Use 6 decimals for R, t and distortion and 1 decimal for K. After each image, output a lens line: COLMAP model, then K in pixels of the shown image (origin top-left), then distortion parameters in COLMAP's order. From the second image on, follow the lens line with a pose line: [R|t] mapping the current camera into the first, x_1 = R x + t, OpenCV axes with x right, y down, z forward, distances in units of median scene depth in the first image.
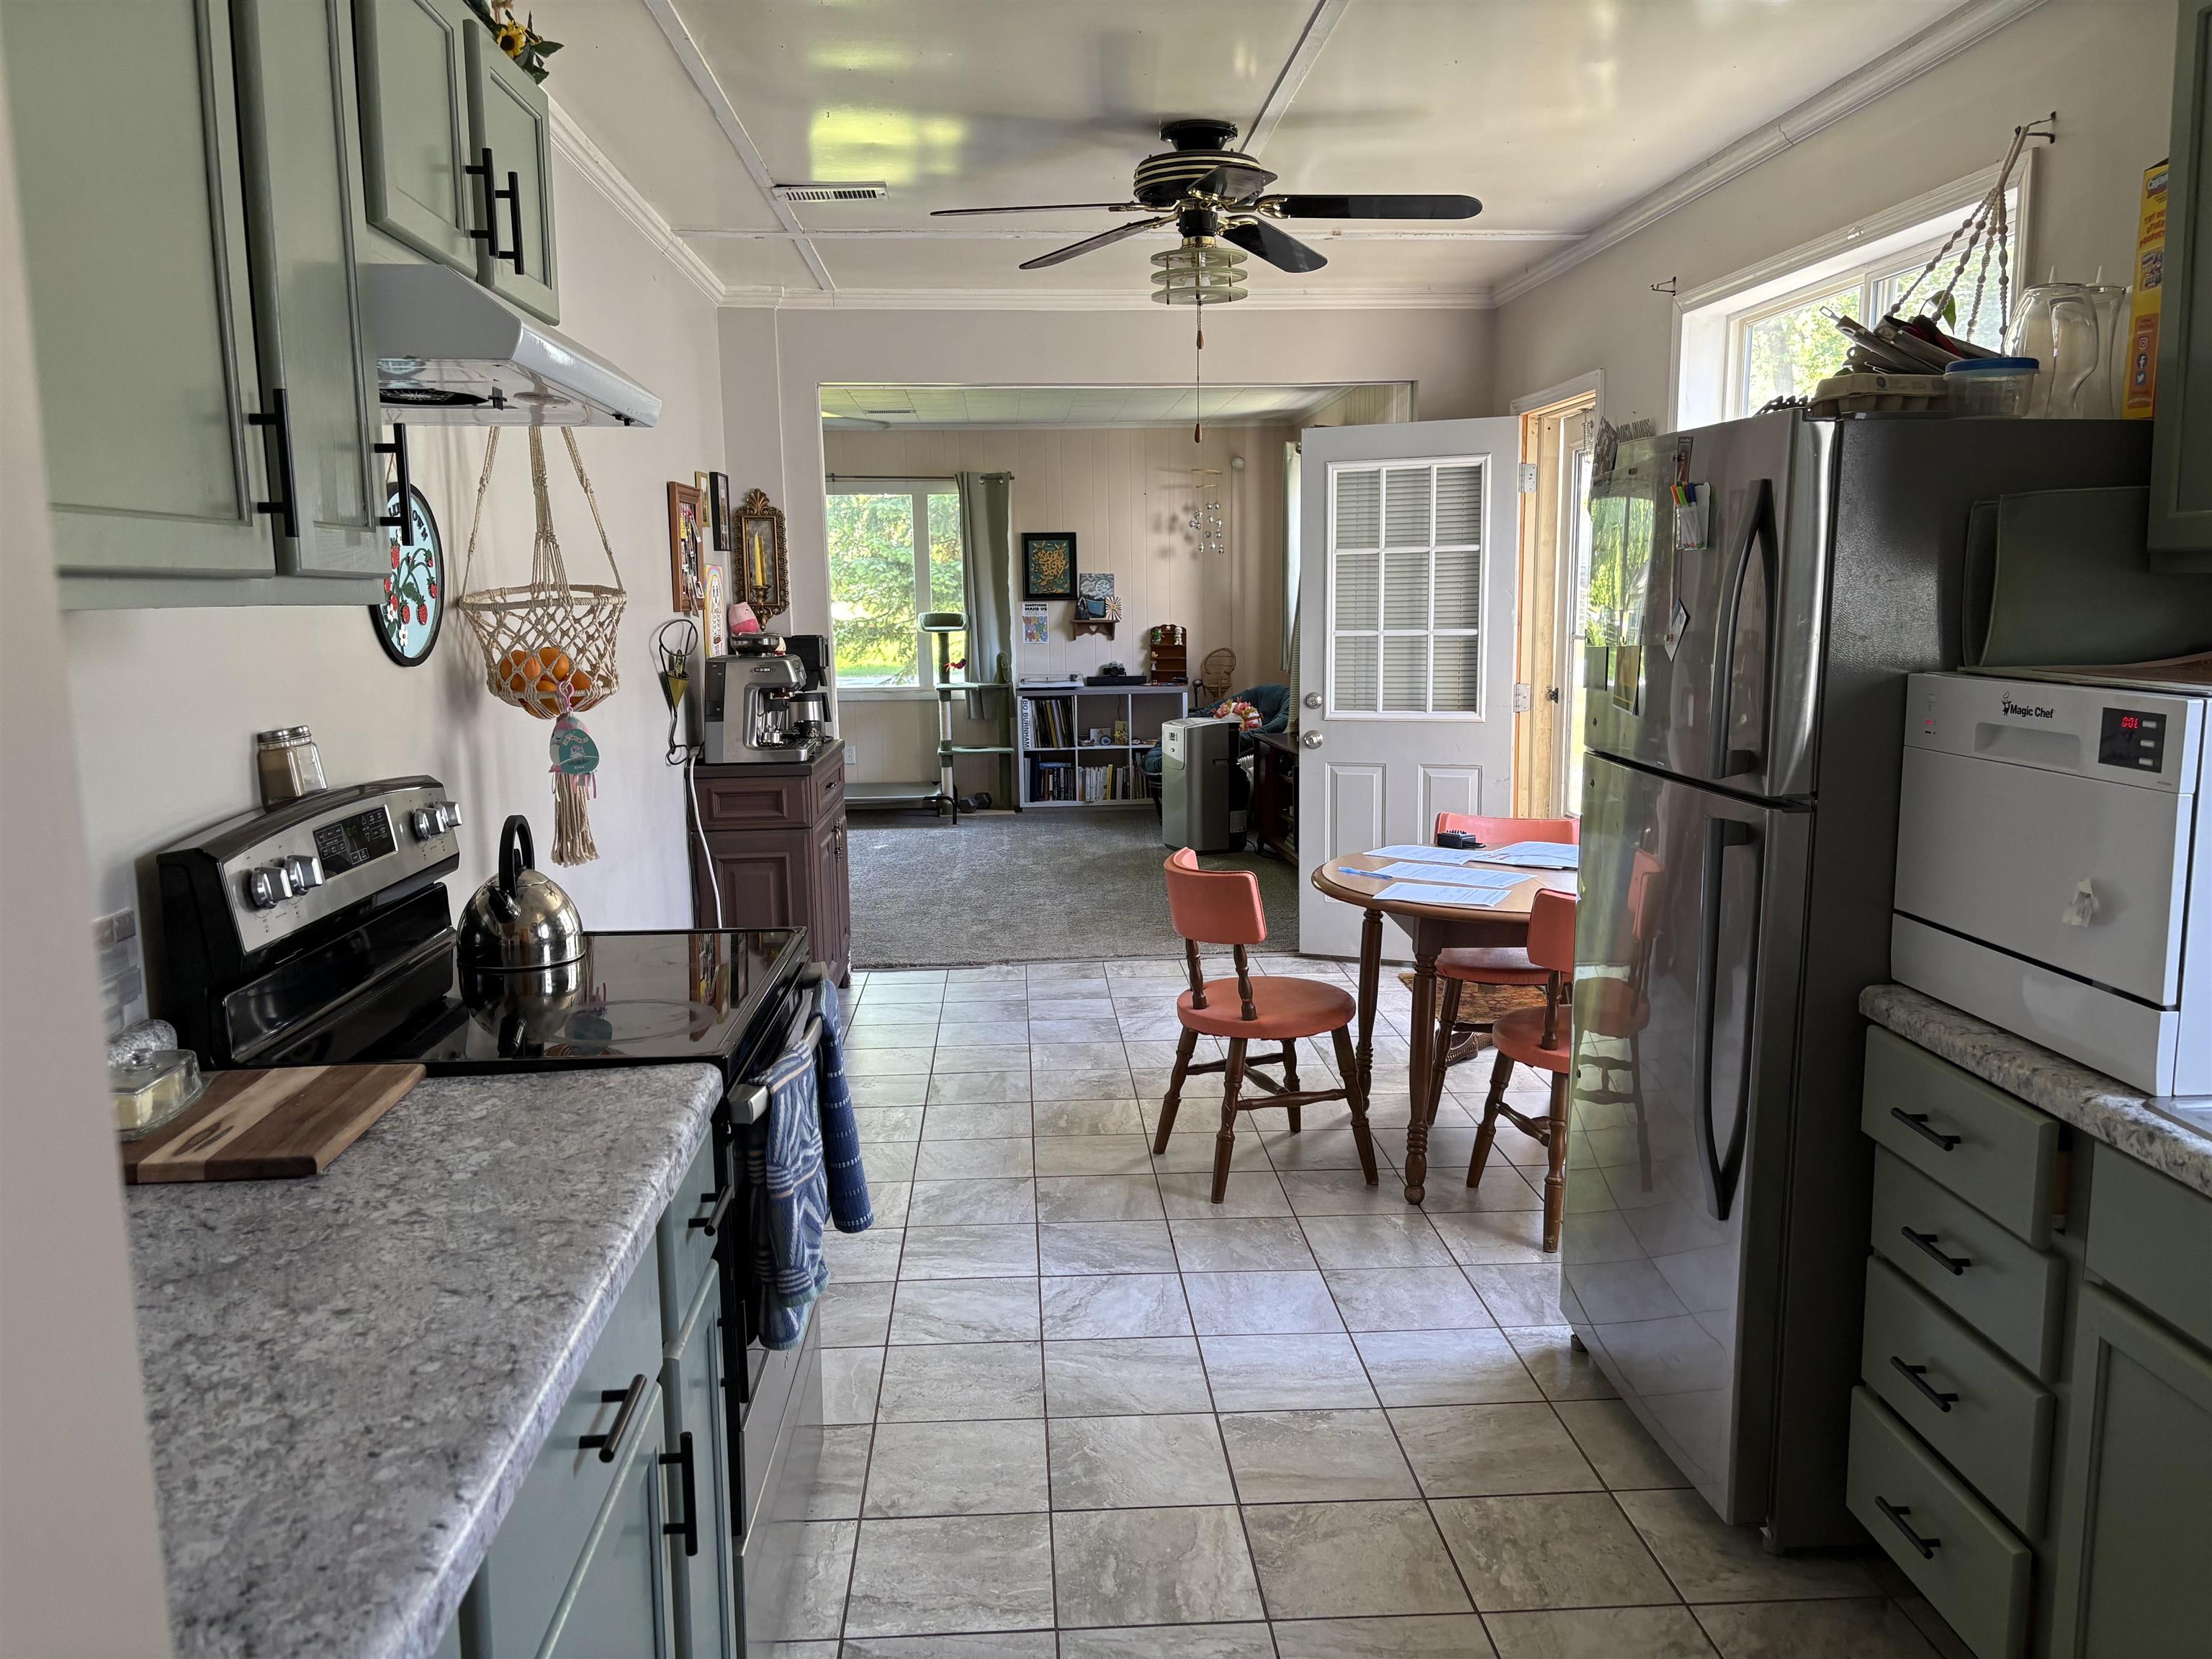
lens RADIAL K [[1662.3, 0, 1106.9], [0, 1662.3, 841.8], [0, 0, 1]] dist [0.063774, -0.066878]
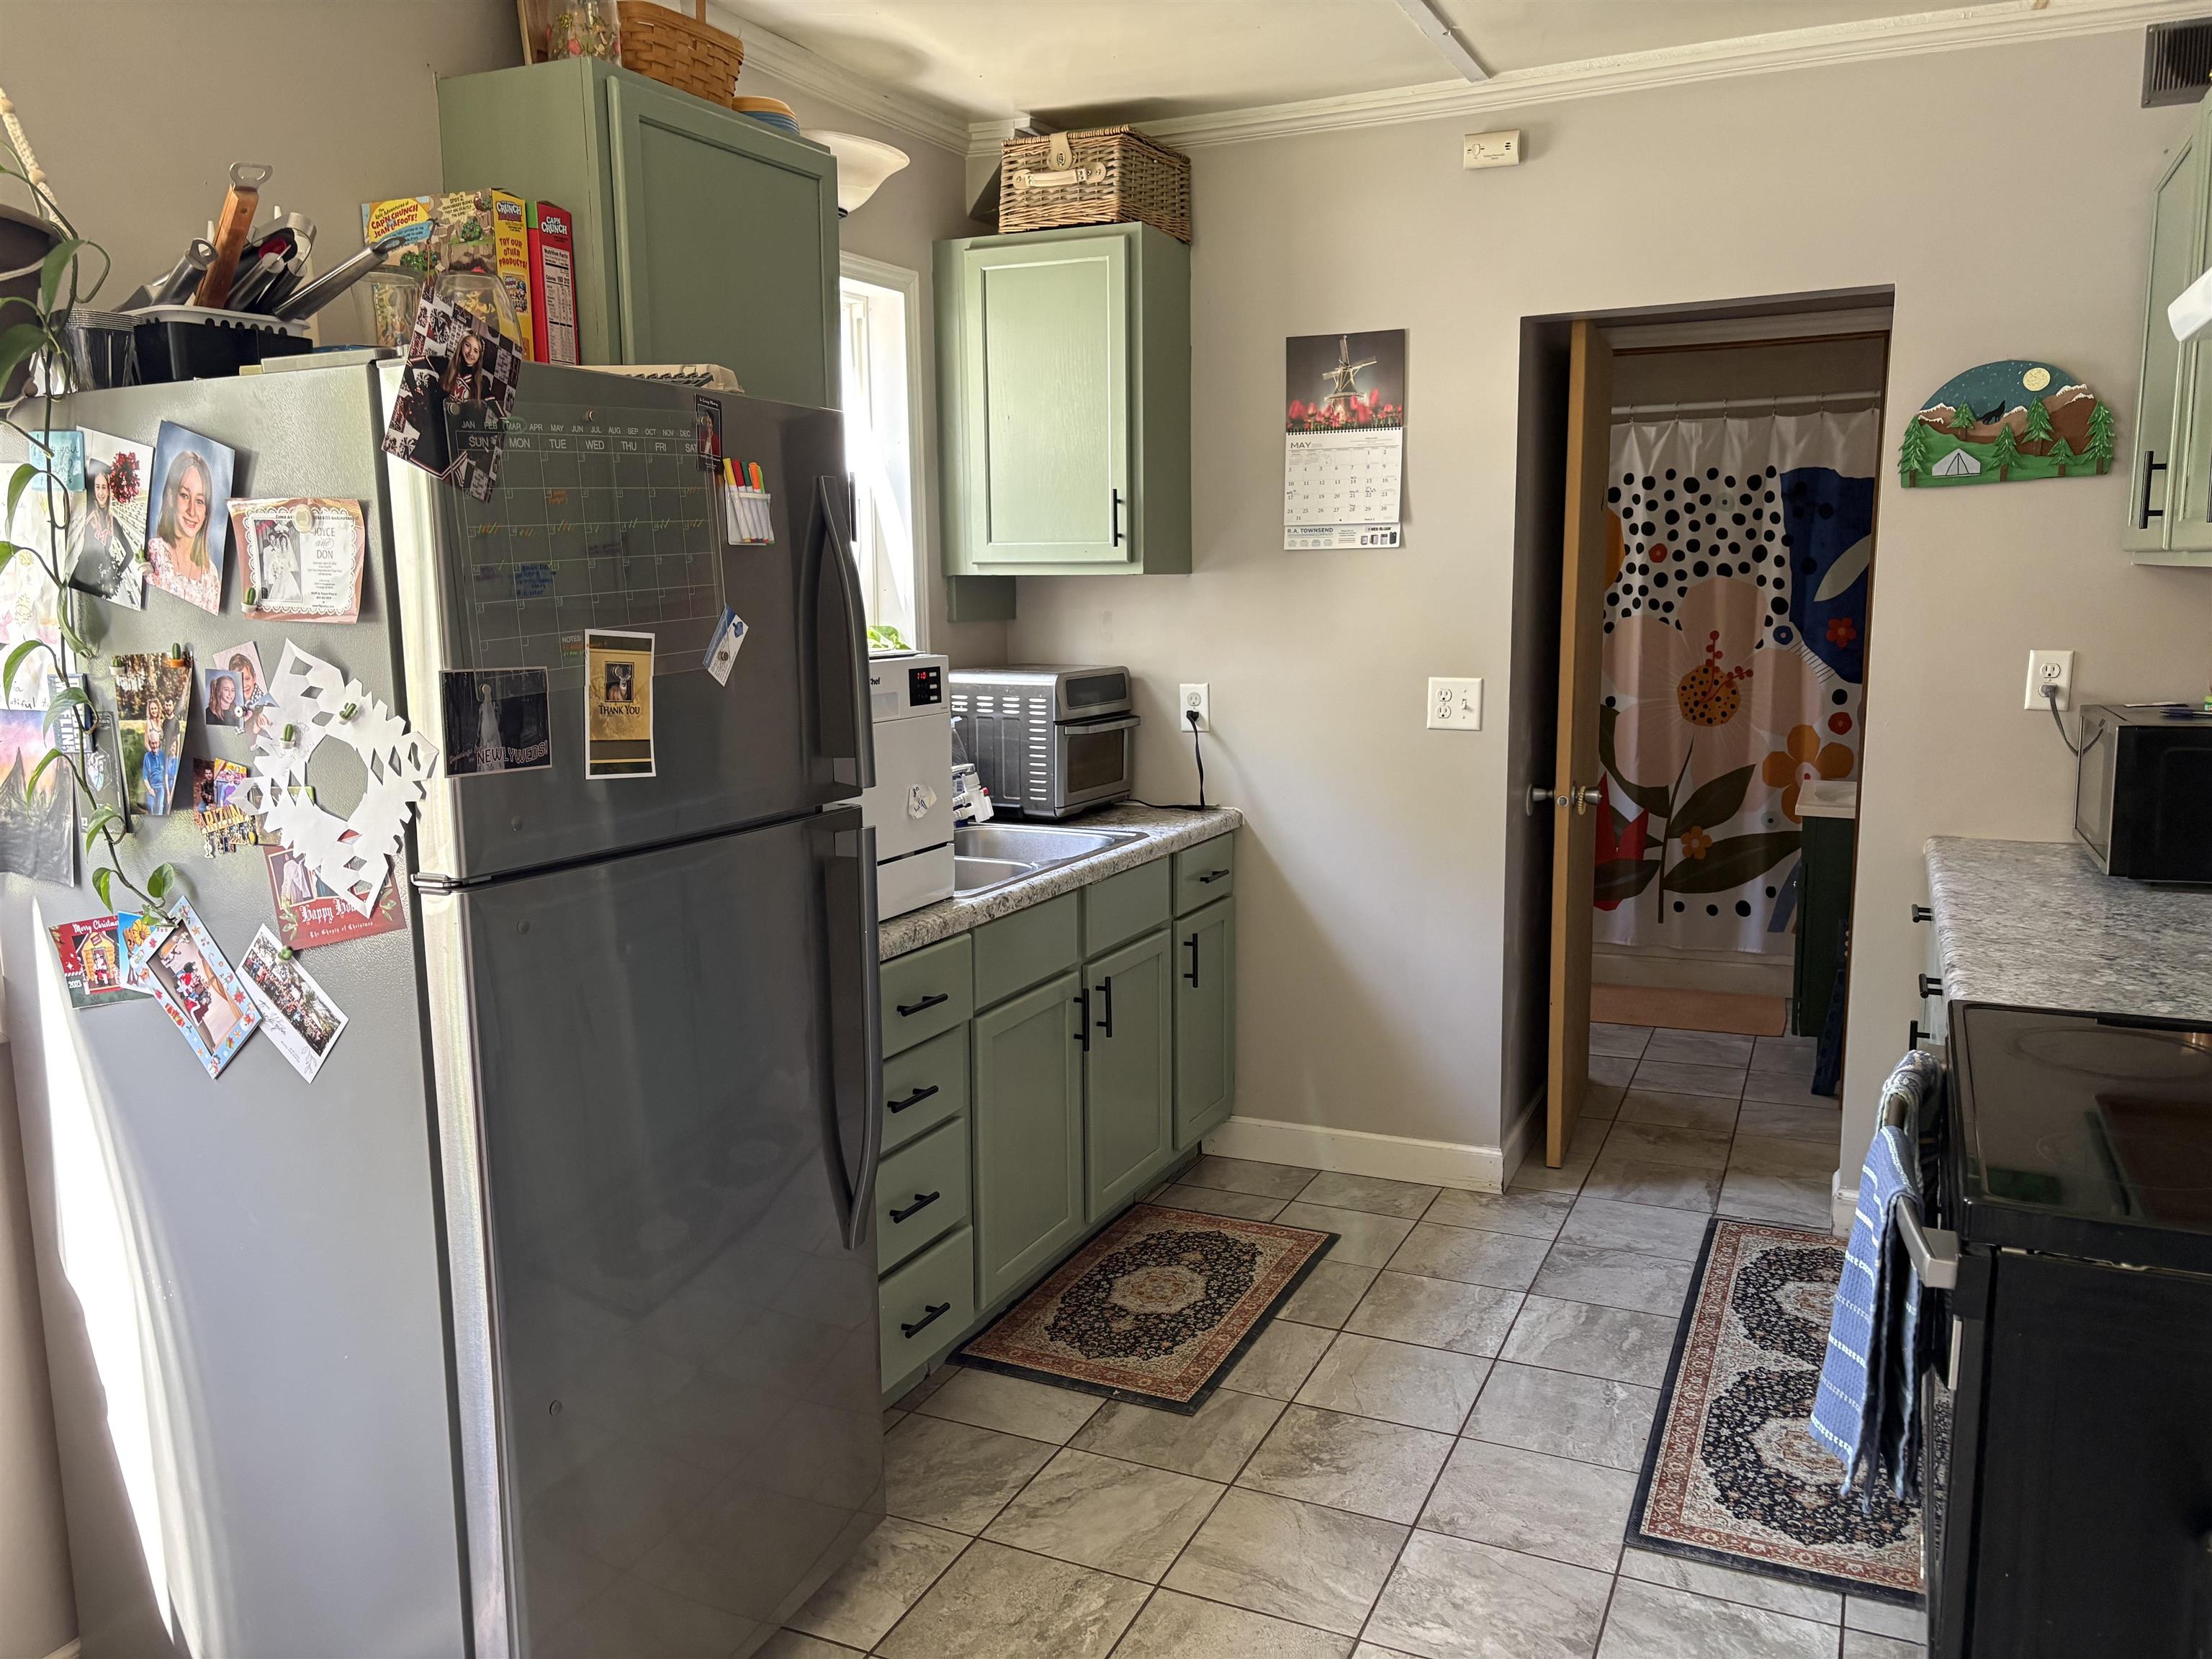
lens RADIAL K [[1662.3, 0, 1136.8], [0, 1662.3, 810.7], [0, 0, 1]] dist [0.063774, -0.066878]
pose [[-0.883009, -0.045143, 0.467179, -0.130444], [0.091759, 0.959553, 0.266154, -0.154443], [-0.460298, 0.277885, -0.843152, 1.012668]]
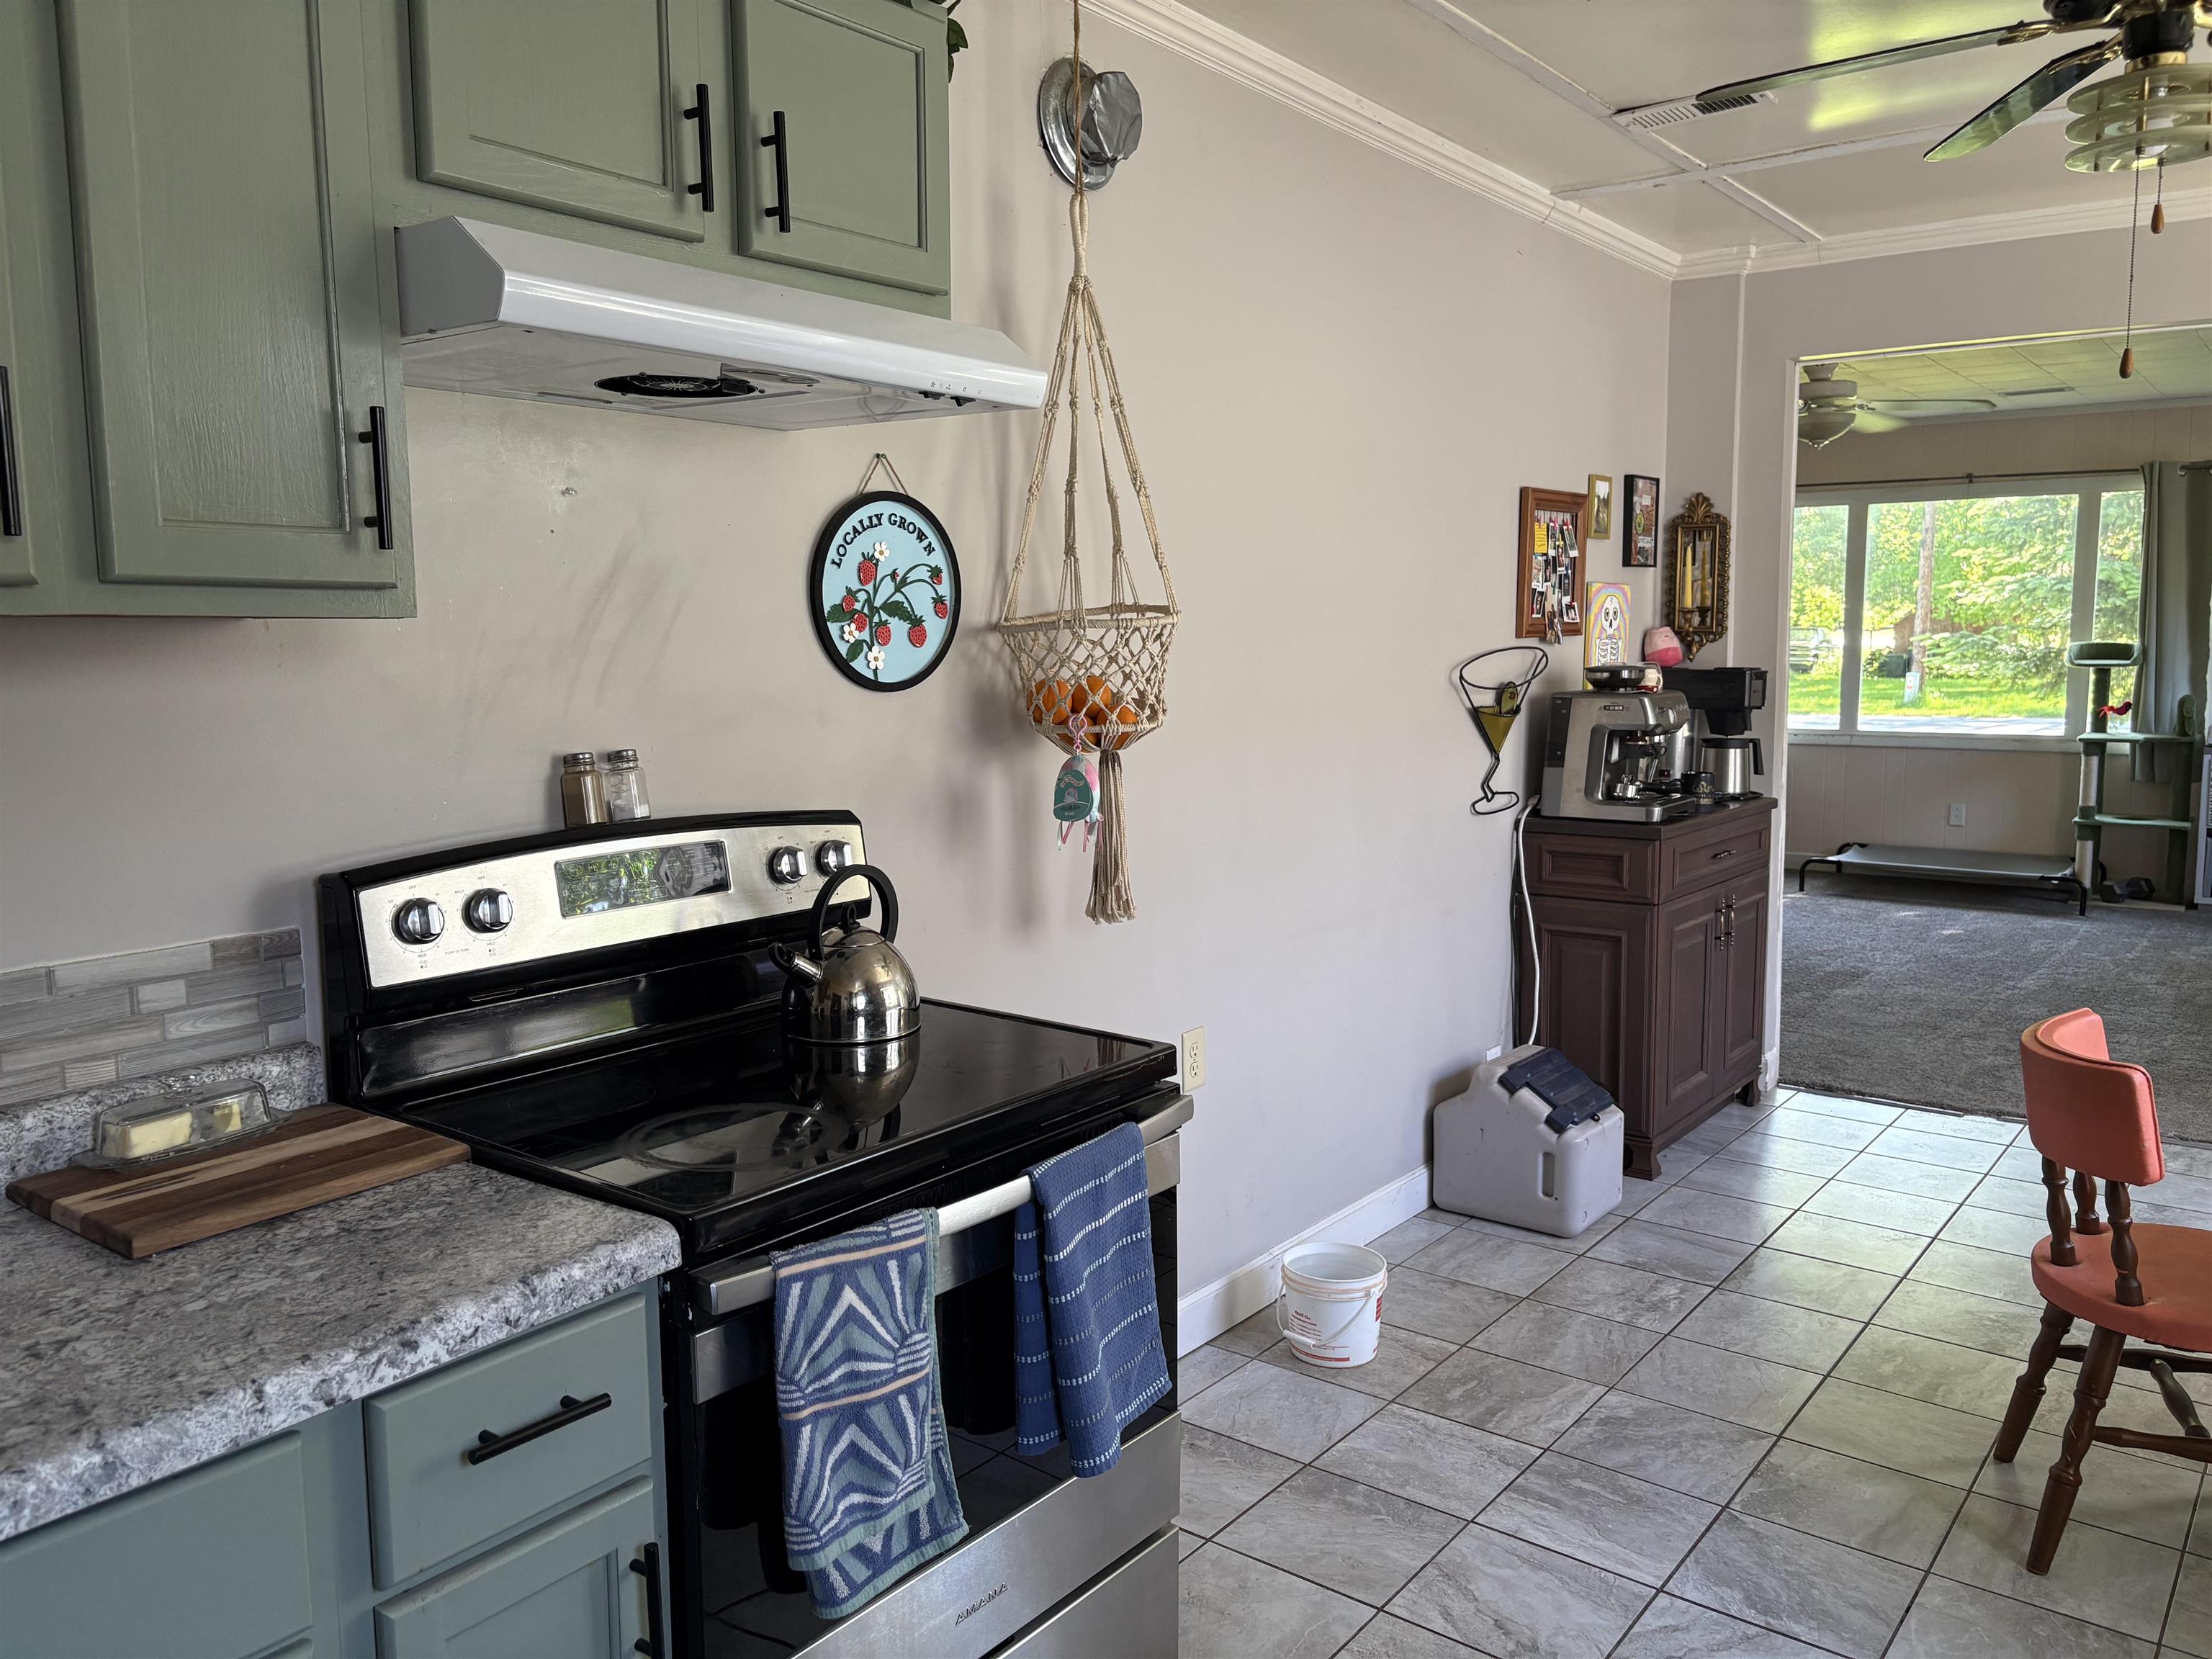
lens RADIAL K [[1662.3, 0, 1105.2], [0, 1662.3, 834.5], [0, 0, 1]] dist [0.063774, -0.066878]
pose [[0.751015, 0.091257, -0.653949, 0.188559], [-0.104279, 0.994367, 0.019004, -0.037429], [0.651999, 0.053921, 0.756300, 0.259722]]
